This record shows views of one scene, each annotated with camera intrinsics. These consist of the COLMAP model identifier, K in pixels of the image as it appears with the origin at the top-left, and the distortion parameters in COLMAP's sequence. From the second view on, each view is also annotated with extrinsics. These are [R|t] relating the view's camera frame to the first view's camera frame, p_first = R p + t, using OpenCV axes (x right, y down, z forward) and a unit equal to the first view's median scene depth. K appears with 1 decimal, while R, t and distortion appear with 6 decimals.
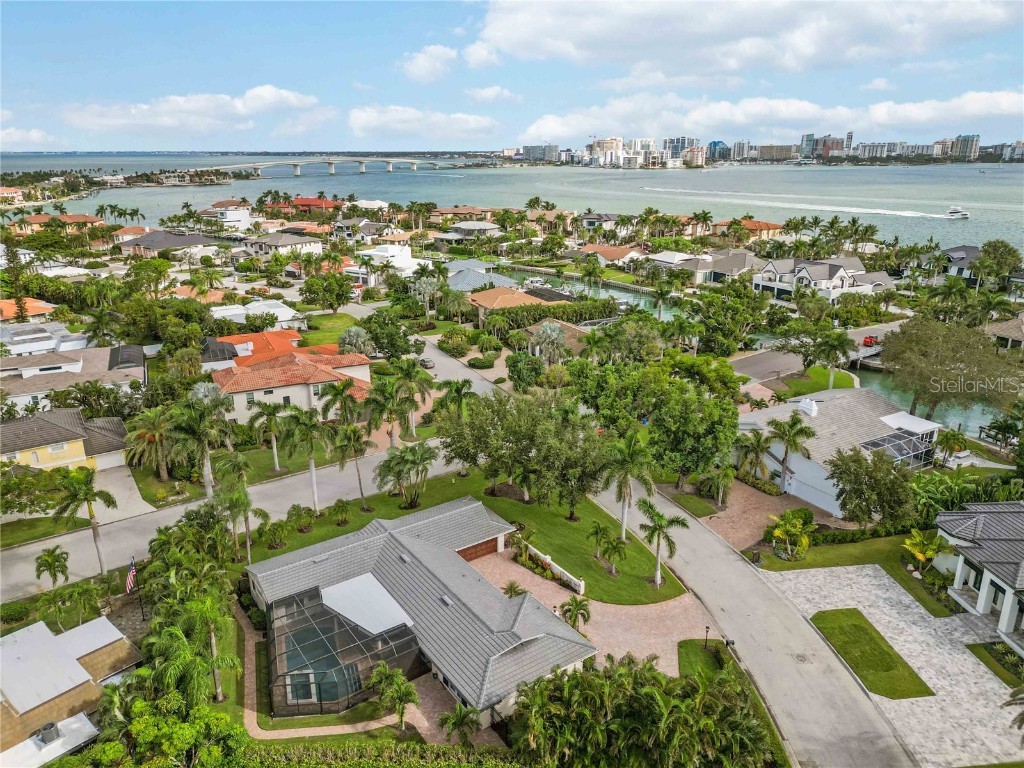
lens RADIAL K [[717.9, 0, 510.9], [0, 717.9, 382.2], [0, 0, 1]] dist [0.046833, -0.033889]
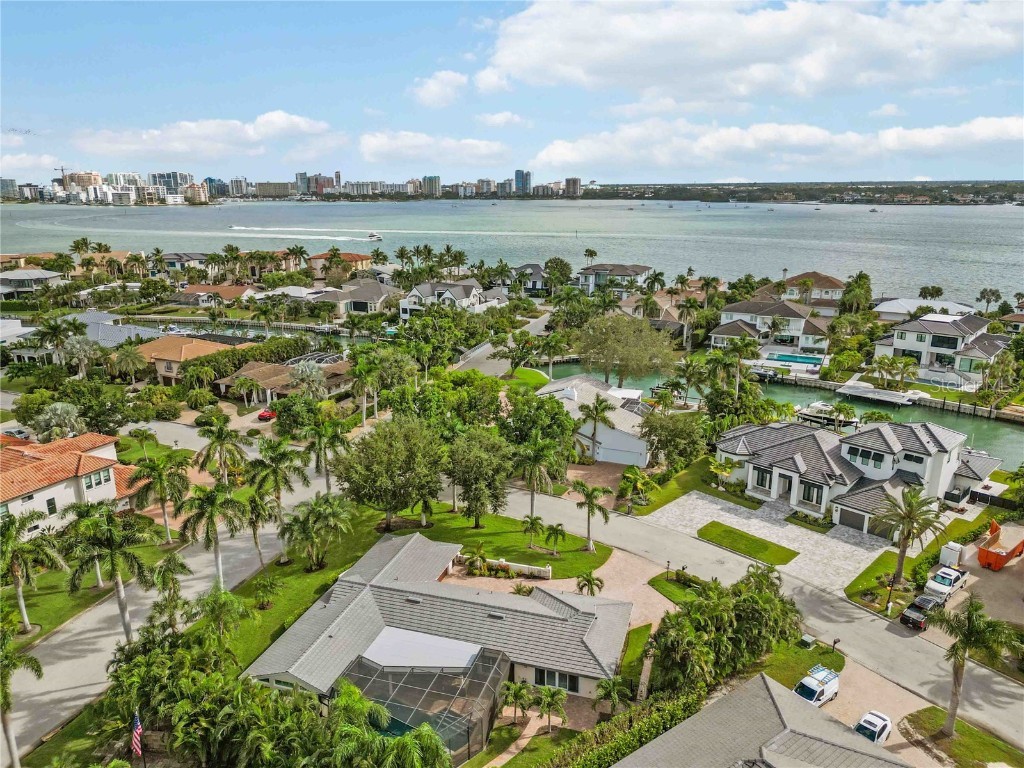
lens RADIAL K [[717.9, 0, 512.8], [0, 717.9, 384.5], [0, 0, 1]] dist [0.046833, -0.033889]
pose [[0.788045, -0.162524, 0.593777, -0.118513], [0.188316, 0.981928, 0.018837, -0.007058], [-0.586107, 0.096973, 0.804409, 0.022817]]
